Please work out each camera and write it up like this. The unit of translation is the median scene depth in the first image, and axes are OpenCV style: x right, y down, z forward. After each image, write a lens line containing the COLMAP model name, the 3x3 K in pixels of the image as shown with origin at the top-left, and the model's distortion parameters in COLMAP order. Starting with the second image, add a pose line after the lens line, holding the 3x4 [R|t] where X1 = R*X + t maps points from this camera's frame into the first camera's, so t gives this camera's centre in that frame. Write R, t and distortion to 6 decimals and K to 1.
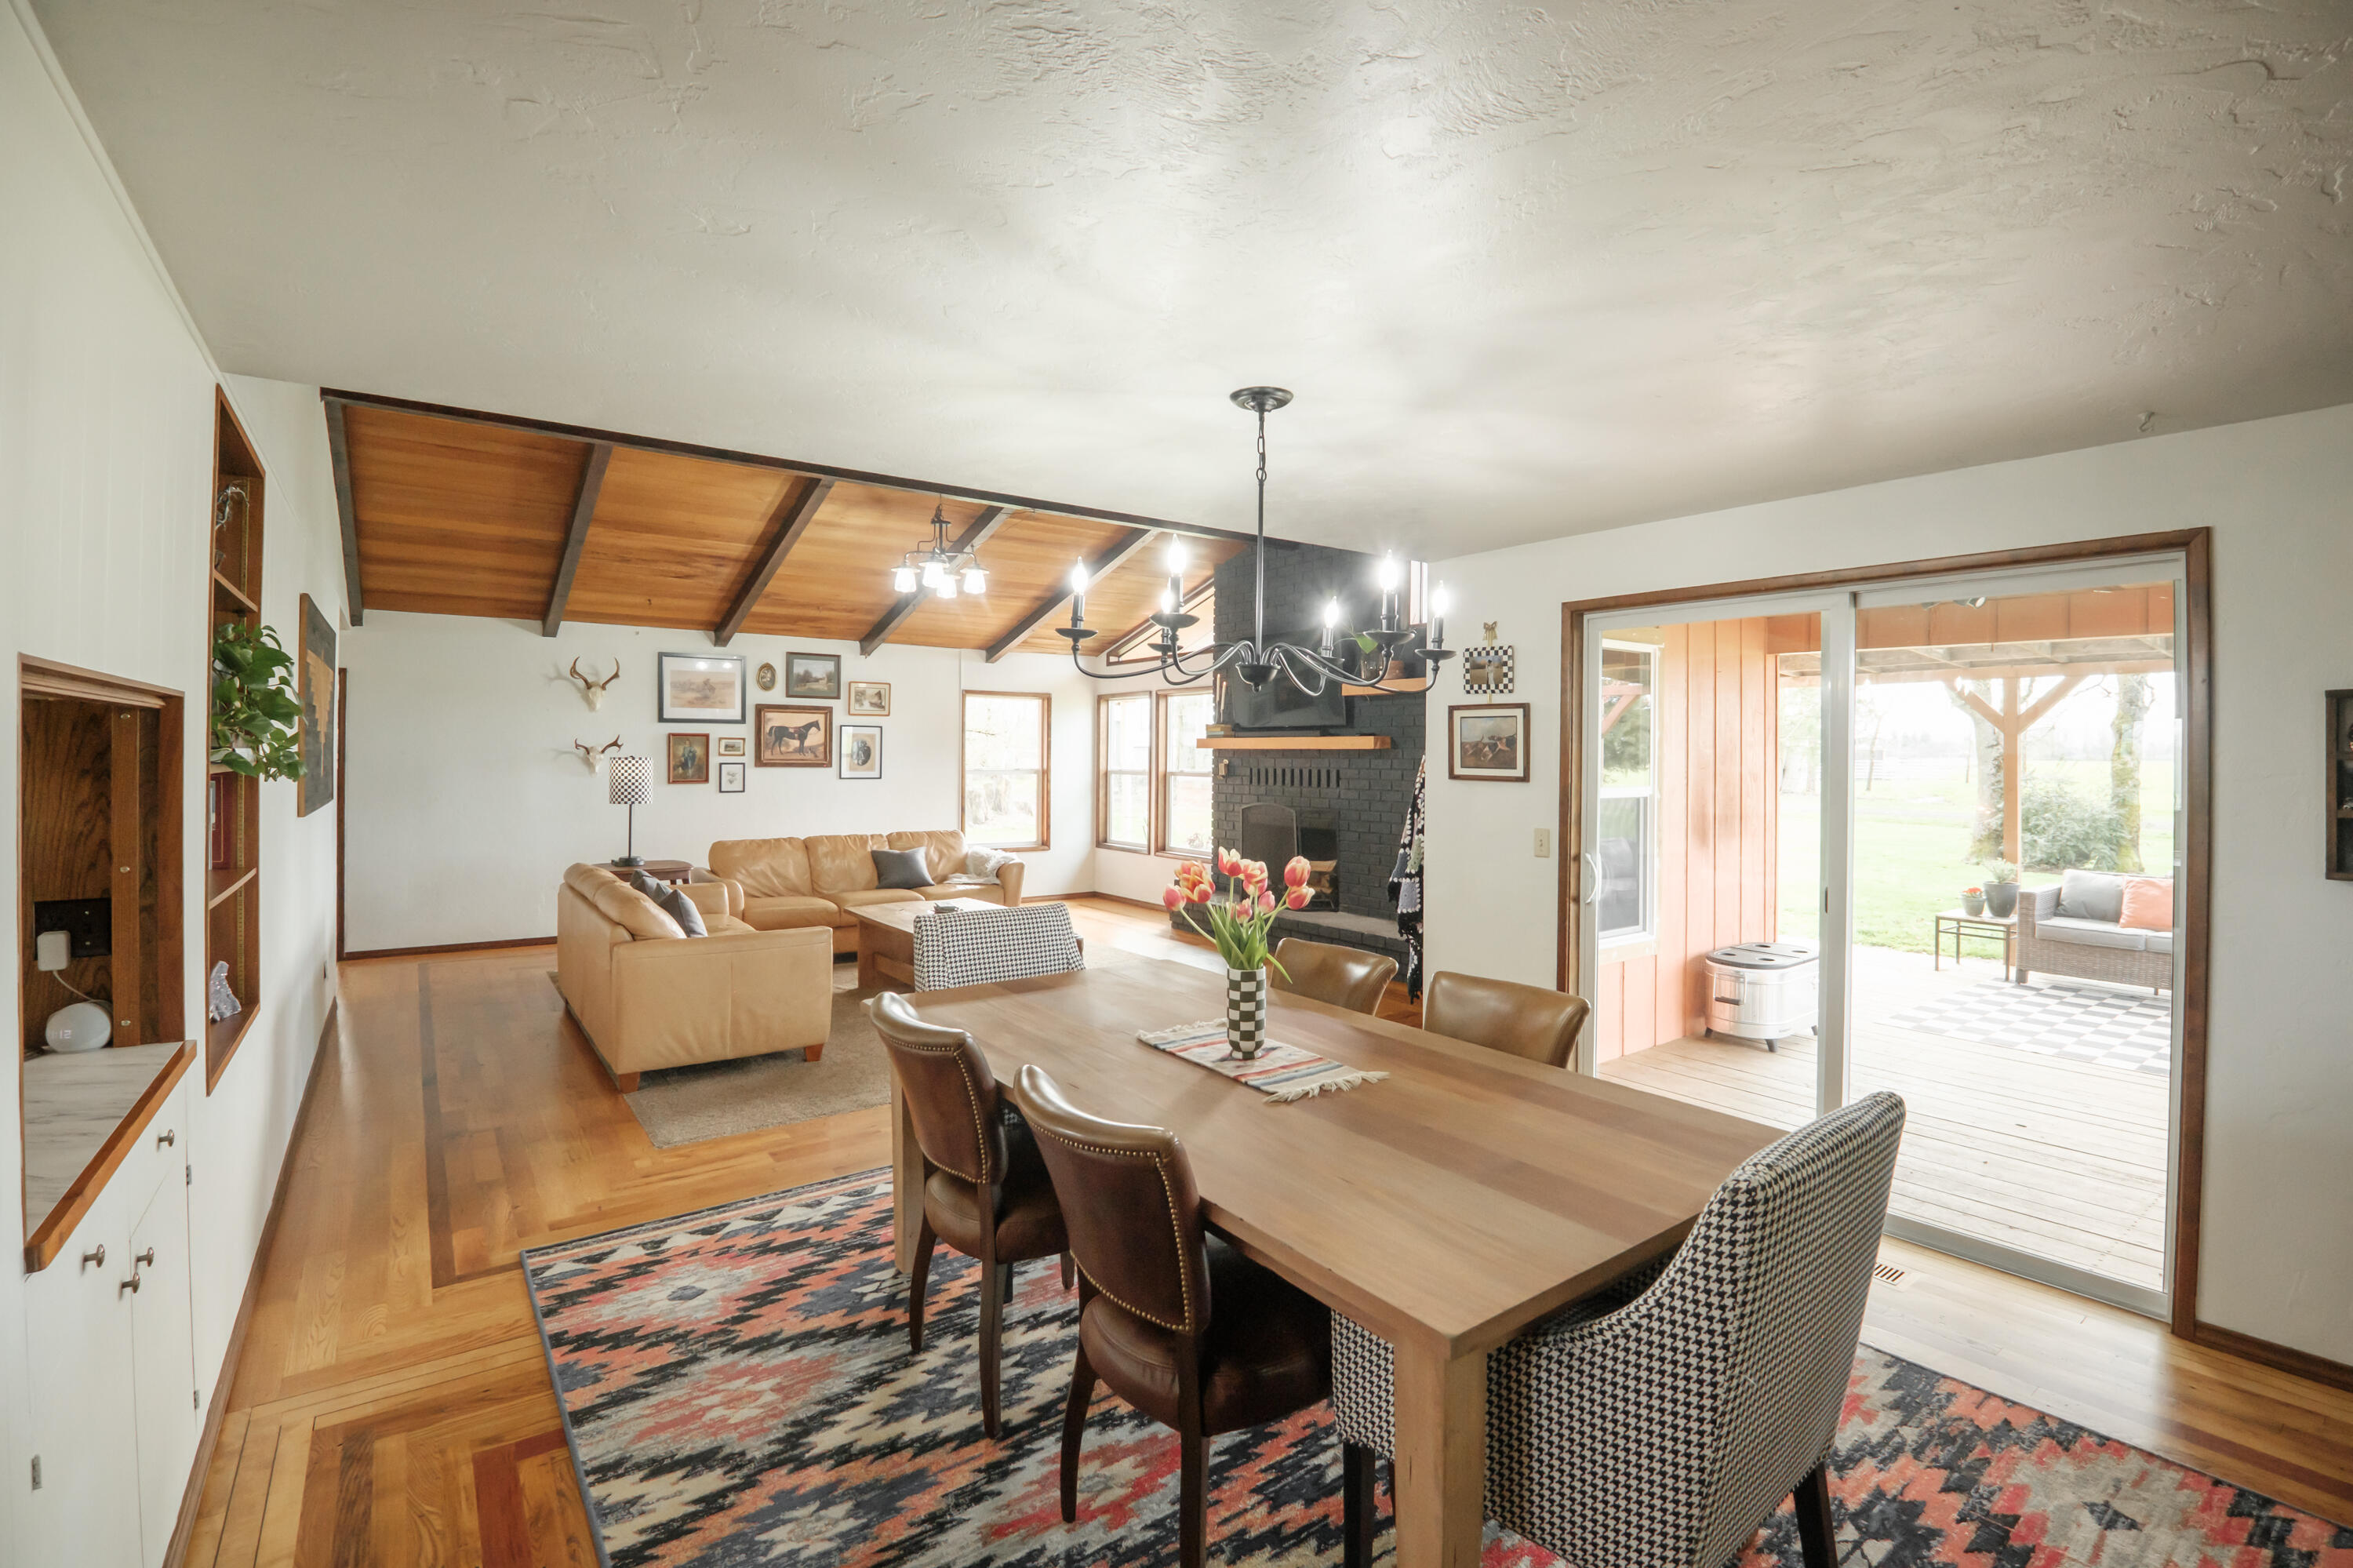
lens RADIAL K [[1054.0, 0, 1194.0], [0, 1054.0, 769.1], [0, 0, 1]] dist [-0.035693, -0.000032]
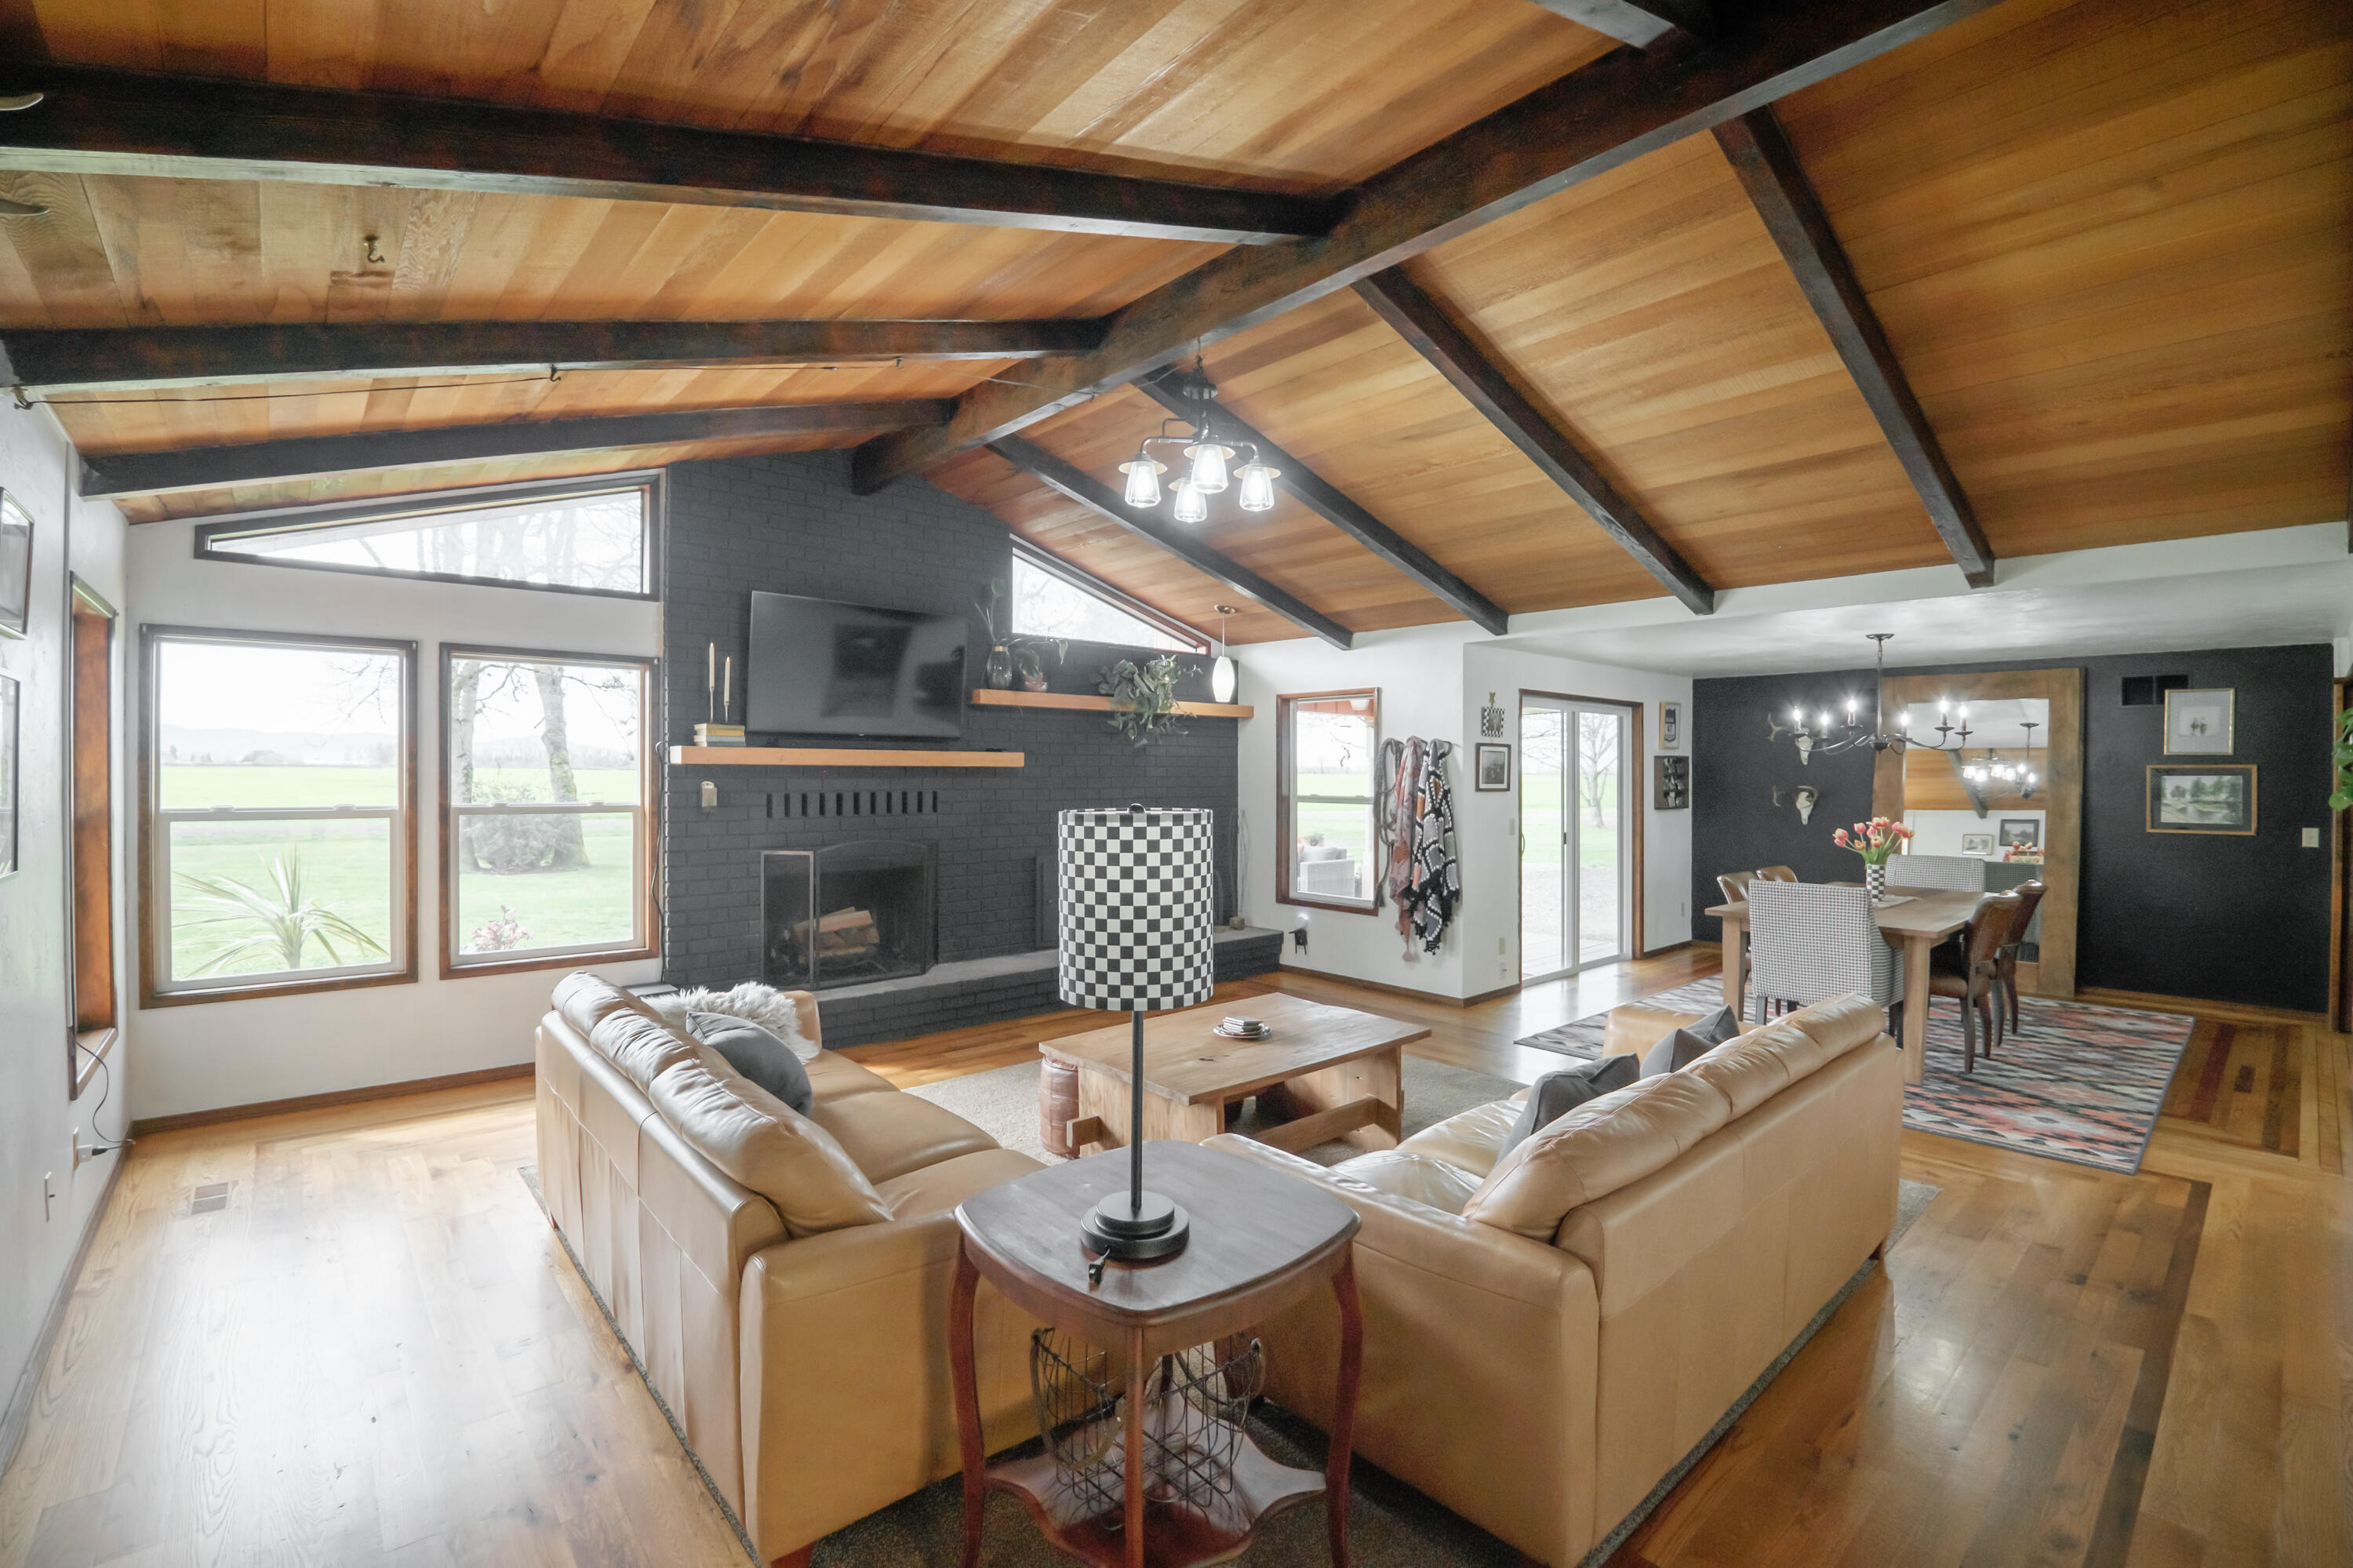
lens RADIAL K [[1054.0, 0, 1194.0], [0, 1054.0, 769.1], [0, 0, 1]] dist [-0.035693, -0.000032]
pose [[-0.093286, -0.006076, 0.995621, -0.682186], [0.007613, 0.999948, 0.006815, -0.020417], [-0.995610, 0.008215, -0.093234, 0.863105]]
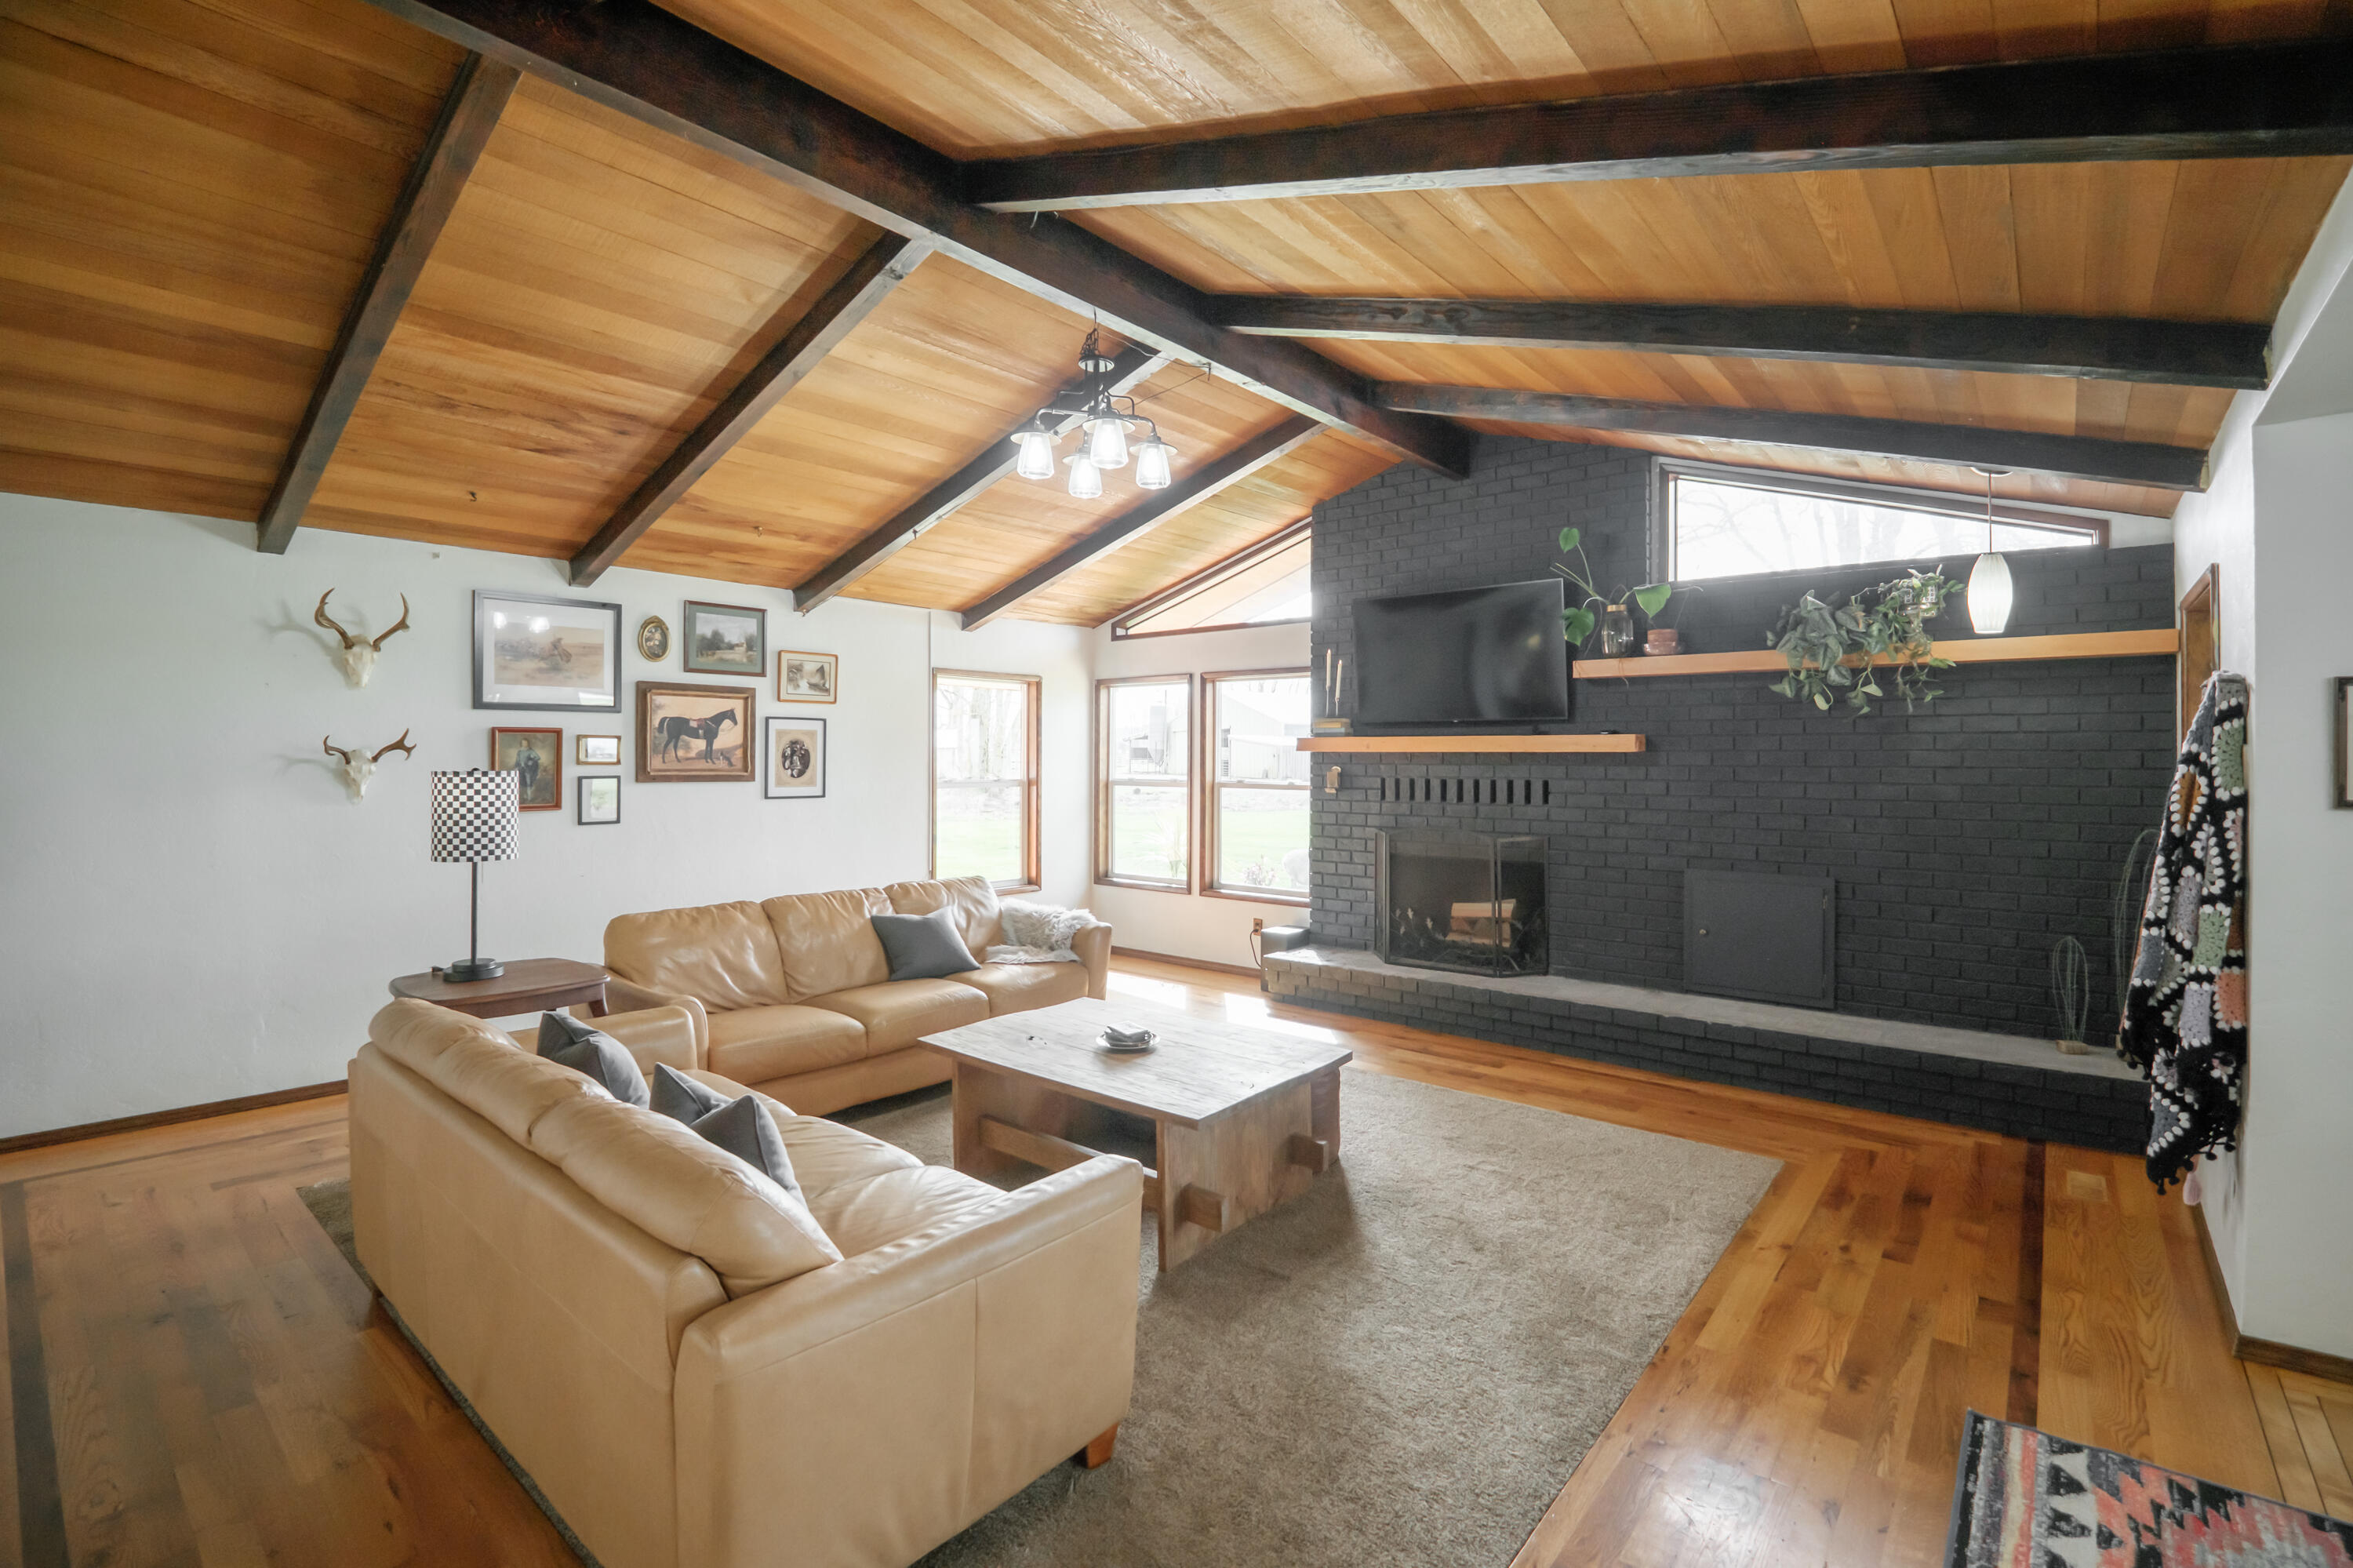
lens RADIAL K [[1054.0, 0, 1194.0], [0, 1054.0, 769.1], [0, 0, 1]] dist [-0.035693, -0.000032]
pose [[0.972842, -0.005629, 0.231400, -0.264000], [0.005890, 0.999983, -0.000436, -0.008380], [-0.231394, 0.001788, 0.972859, 0.350384]]
